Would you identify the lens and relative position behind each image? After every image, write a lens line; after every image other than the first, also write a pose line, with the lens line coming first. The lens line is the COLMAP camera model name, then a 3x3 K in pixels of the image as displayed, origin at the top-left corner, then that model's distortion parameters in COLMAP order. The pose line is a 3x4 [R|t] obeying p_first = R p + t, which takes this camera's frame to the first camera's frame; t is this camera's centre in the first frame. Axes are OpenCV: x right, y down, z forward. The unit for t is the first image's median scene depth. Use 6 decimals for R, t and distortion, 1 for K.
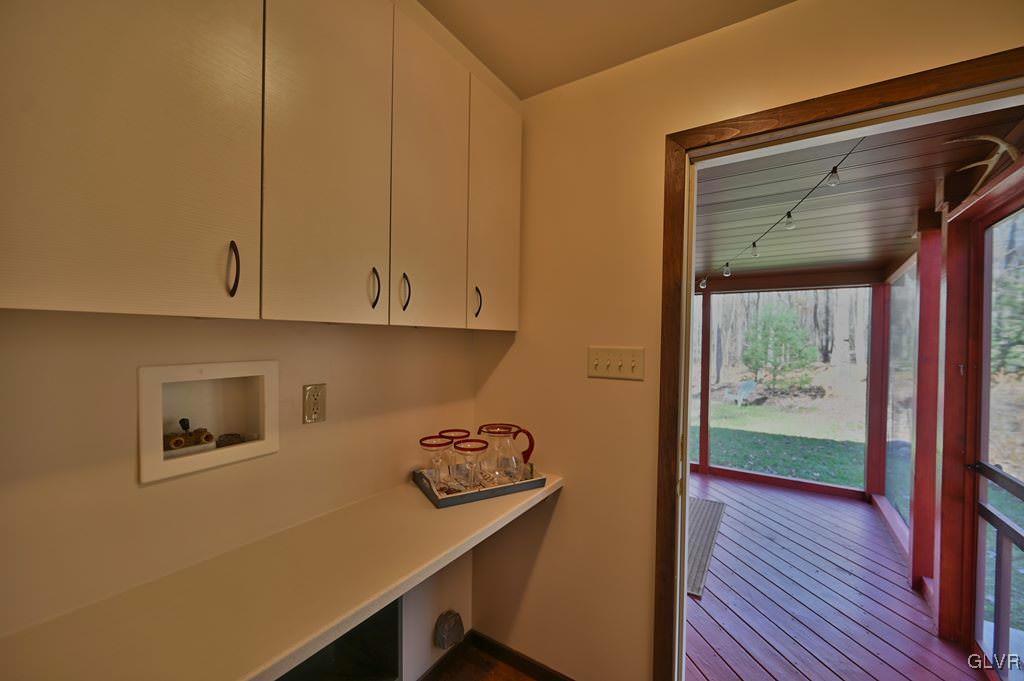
lens RADIAL K [[403.8, 0, 509.4], [0, 403.8, 338.4], [0, 0, 1]] dist [-0.001628, -0.000172]
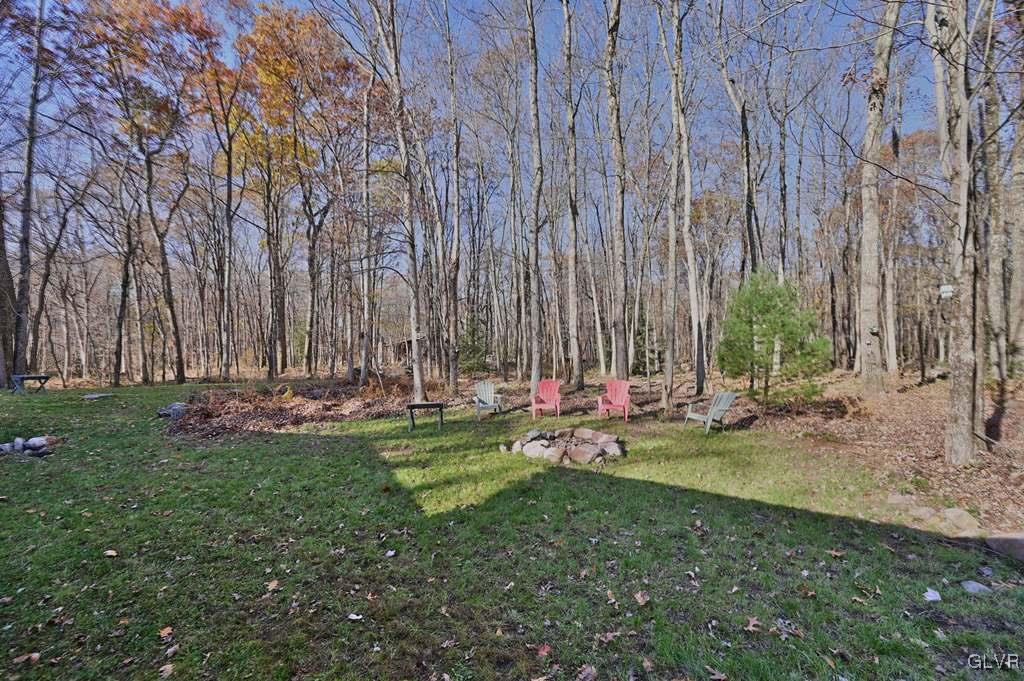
lens RADIAL K [[403.8, 0, 513.3], [0, 403.8, 341.7], [0, 0, 1]] dist [-0.001628, -0.000172]
pose [[0.999652, -0.009282, -0.024701, 0.266859], [0.008783, 0.999756, -0.020251, 0.034515], [0.024883, 0.020027, 0.999490, 0.338068]]
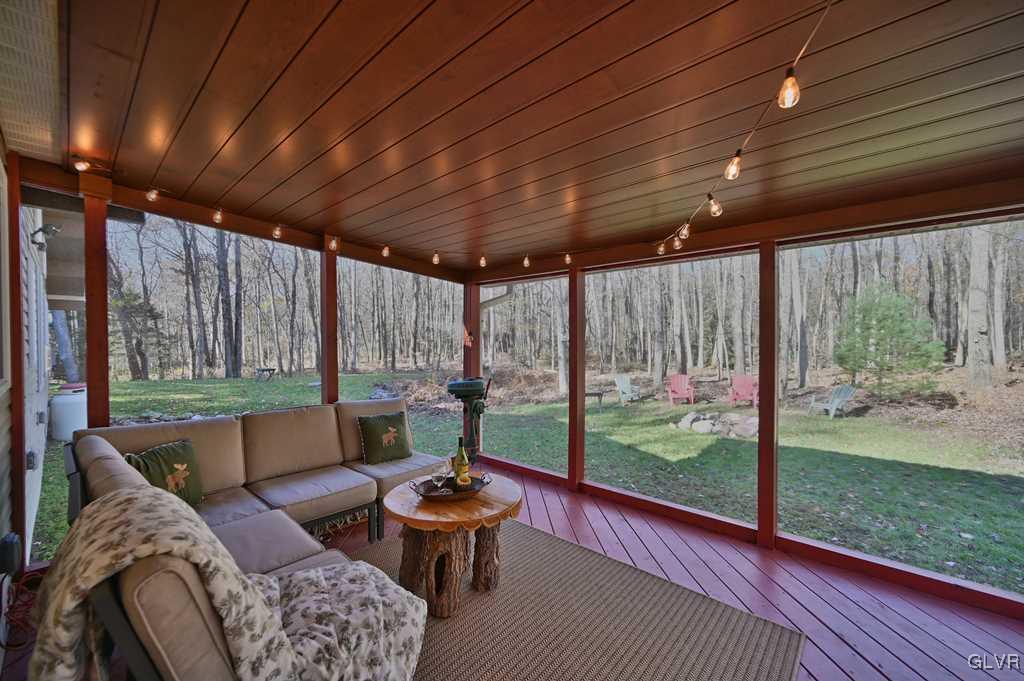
lens RADIAL K [[403.8, 0, 512.8], [0, 403.8, 339.6], [0, 0, 1]] dist [-0.001628, -0.000172]
pose [[0.988868, -0.013761, -0.148159, 0.072281], [0.013523, 0.999905, -0.002614, 0.009364], [0.148181, 0.000582, 0.988960, 0.126709]]
